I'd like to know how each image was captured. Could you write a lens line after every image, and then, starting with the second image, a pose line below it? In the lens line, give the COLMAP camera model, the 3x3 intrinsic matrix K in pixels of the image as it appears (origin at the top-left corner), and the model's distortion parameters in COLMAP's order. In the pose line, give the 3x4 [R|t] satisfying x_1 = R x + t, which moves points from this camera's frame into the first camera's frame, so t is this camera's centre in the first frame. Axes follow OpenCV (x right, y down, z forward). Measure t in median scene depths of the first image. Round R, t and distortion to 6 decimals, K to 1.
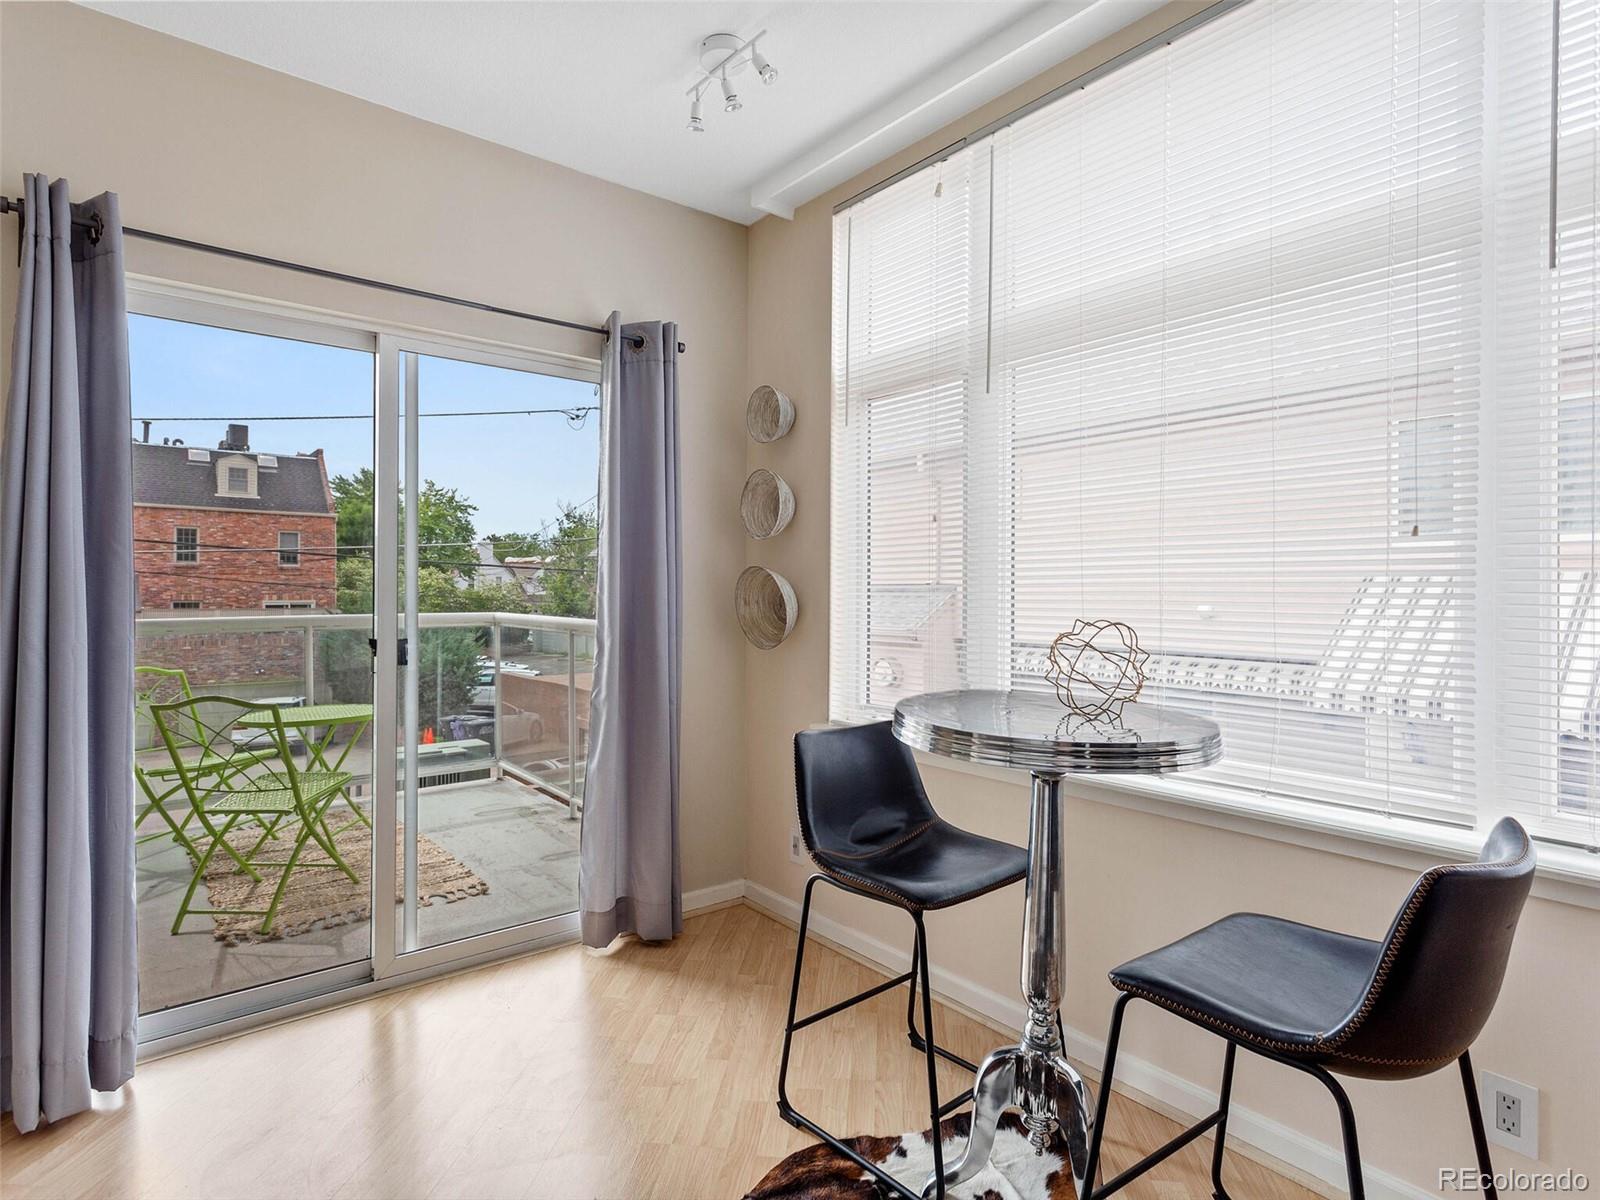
lens RADIAL K [[855.7, 0, 801.3], [0, 855.7, 593.9], [0, 0, 1]] dist [0.000184, 0.004648]
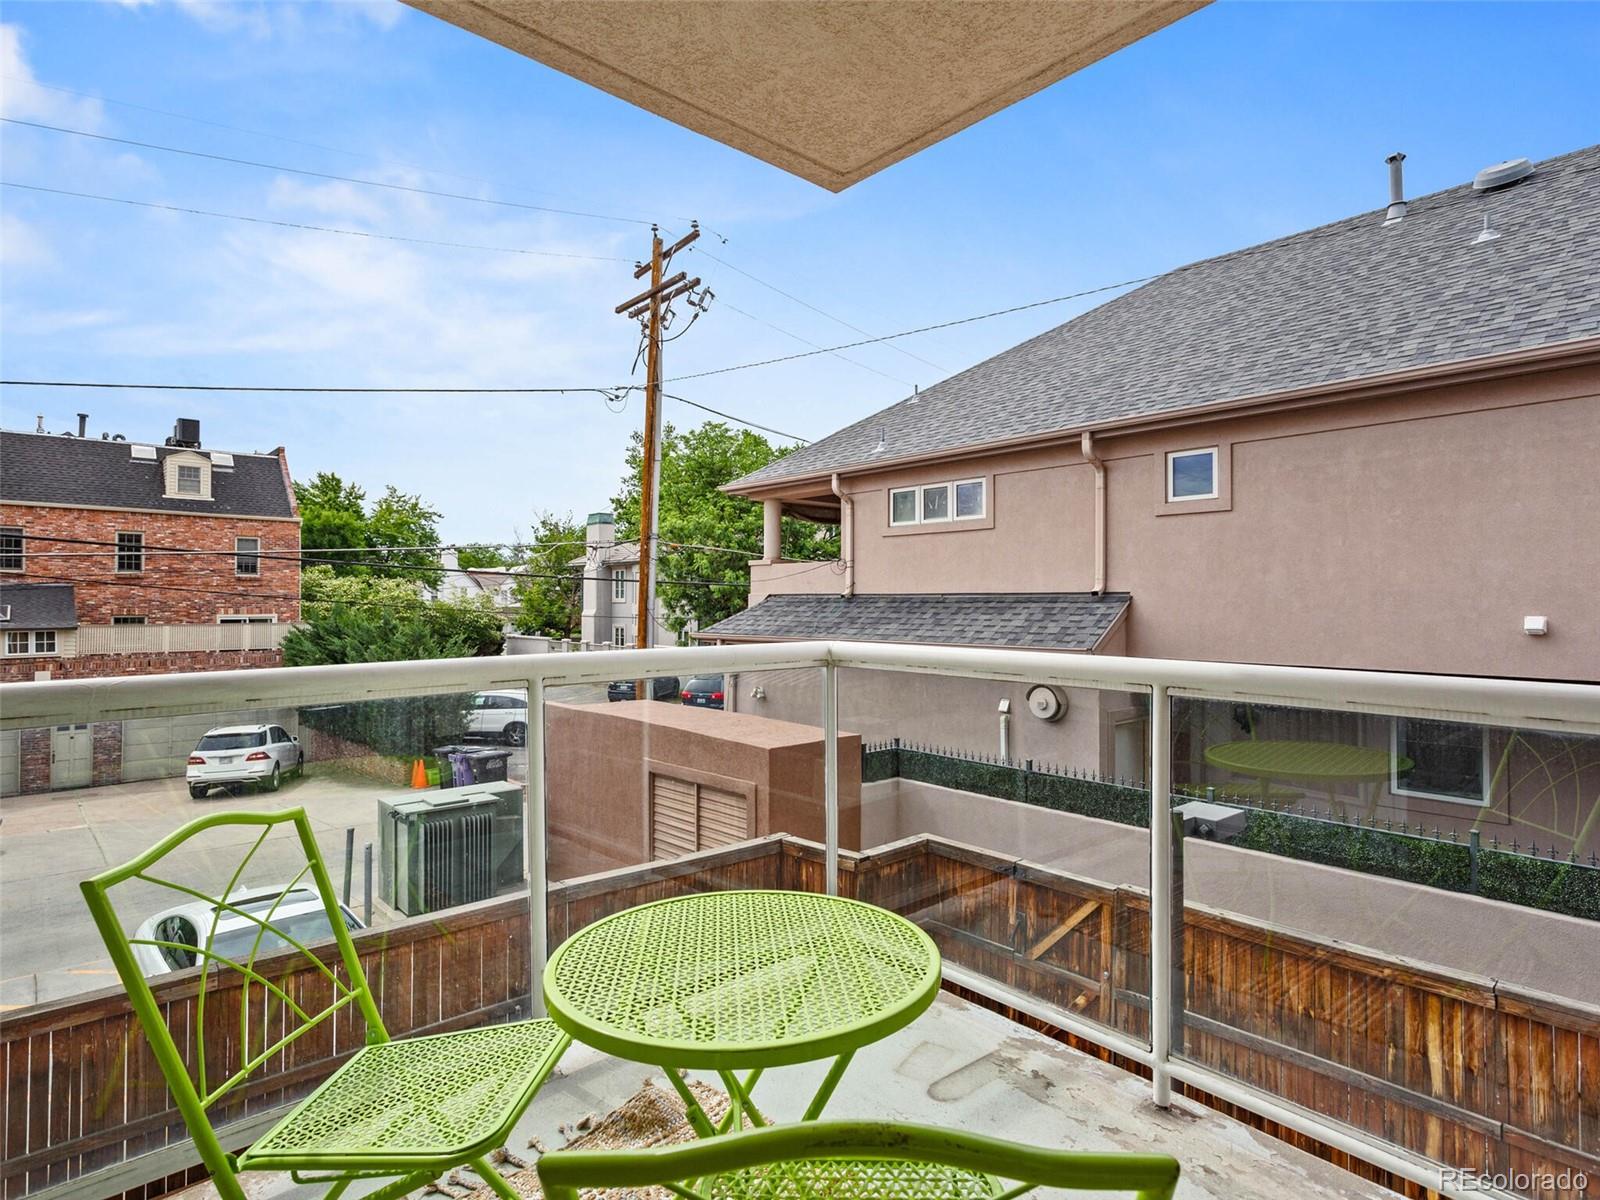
lens RADIAL K [[855.7, 0, 799.6], [0, 855.7, 599.0], [0, 0, 1]] dist [0.000184, 0.004648]
pose [[0.998789, -0.002920, 0.049112, -0.064301], [0.003269, 0.999970, -0.007014, -0.000145], [-0.049090, 0.007166, 0.998769, 0.074999]]
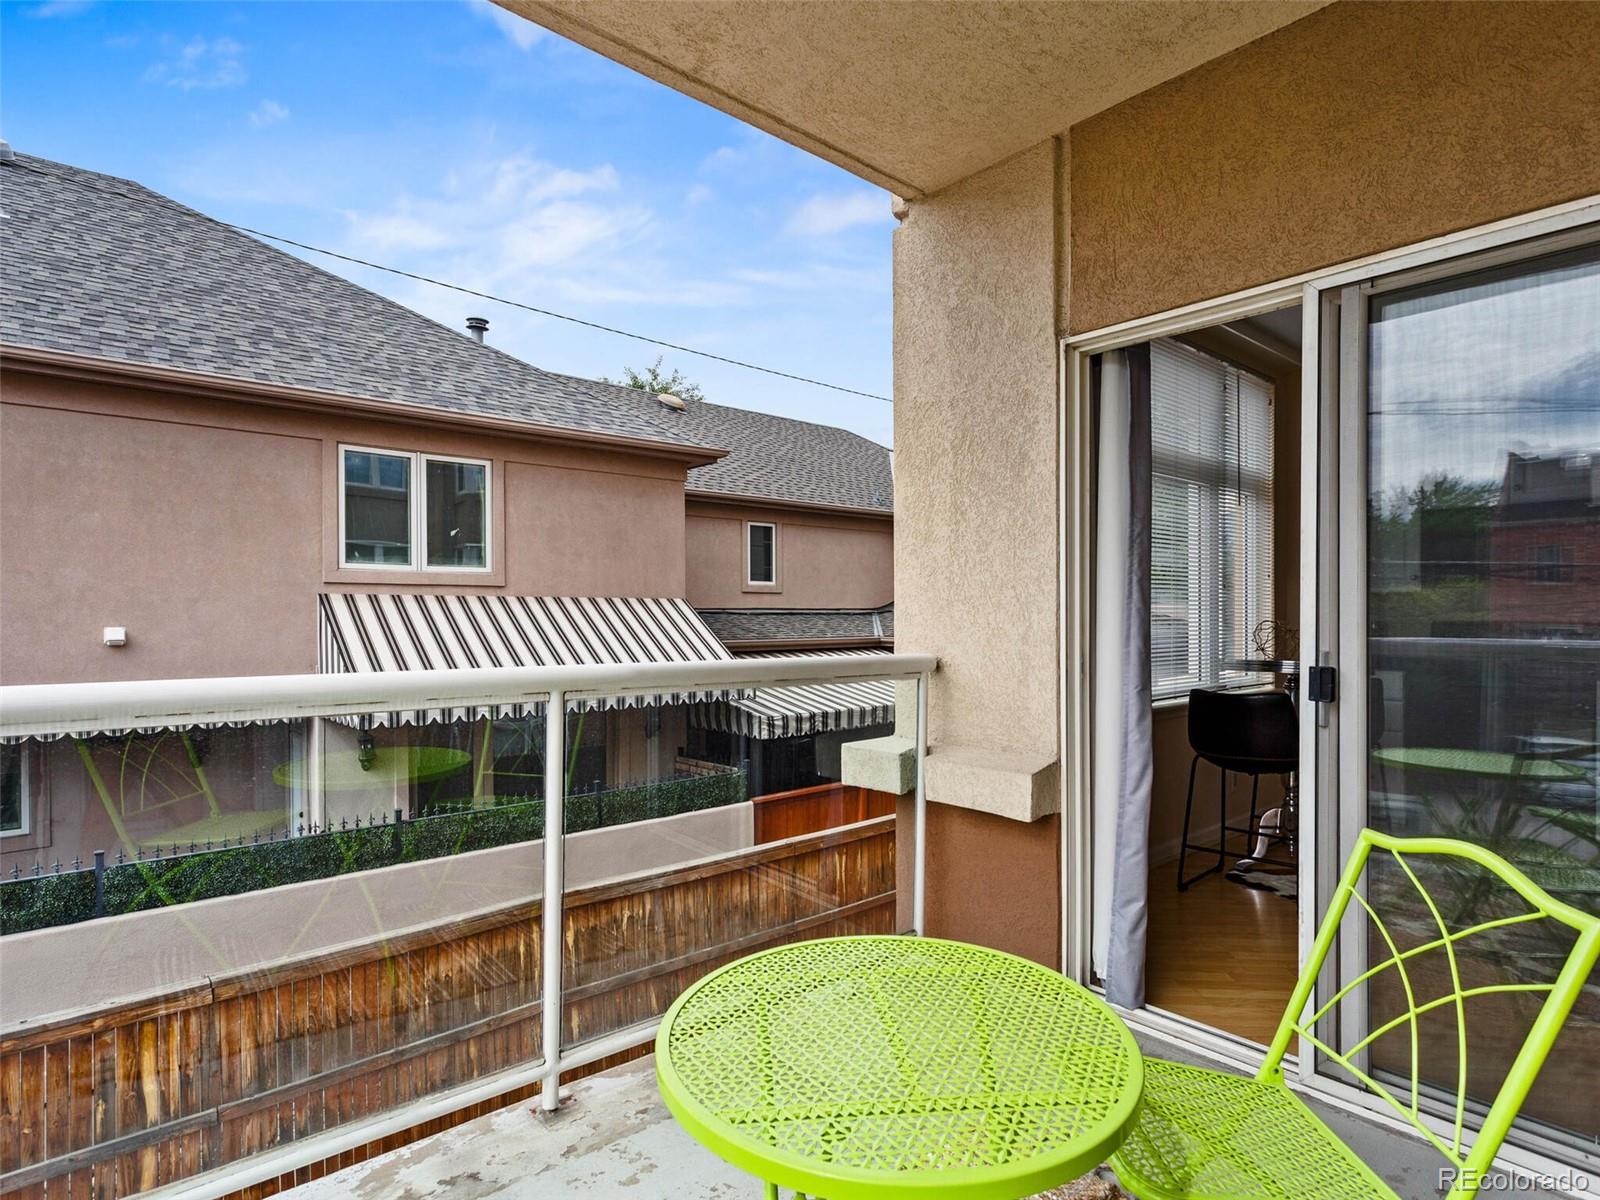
lens RADIAL K [[855.7, 0, 810.4], [0, 855.7, 621.6], [0, 0, 1]] dist [0.000184, 0.004648]
pose [[-0.043071, -0.012137, 0.998998, -0.197614], [0.003296, 0.999919, 0.012290, -0.000619], [-0.999067, 0.003822, -0.043027, 0.249700]]
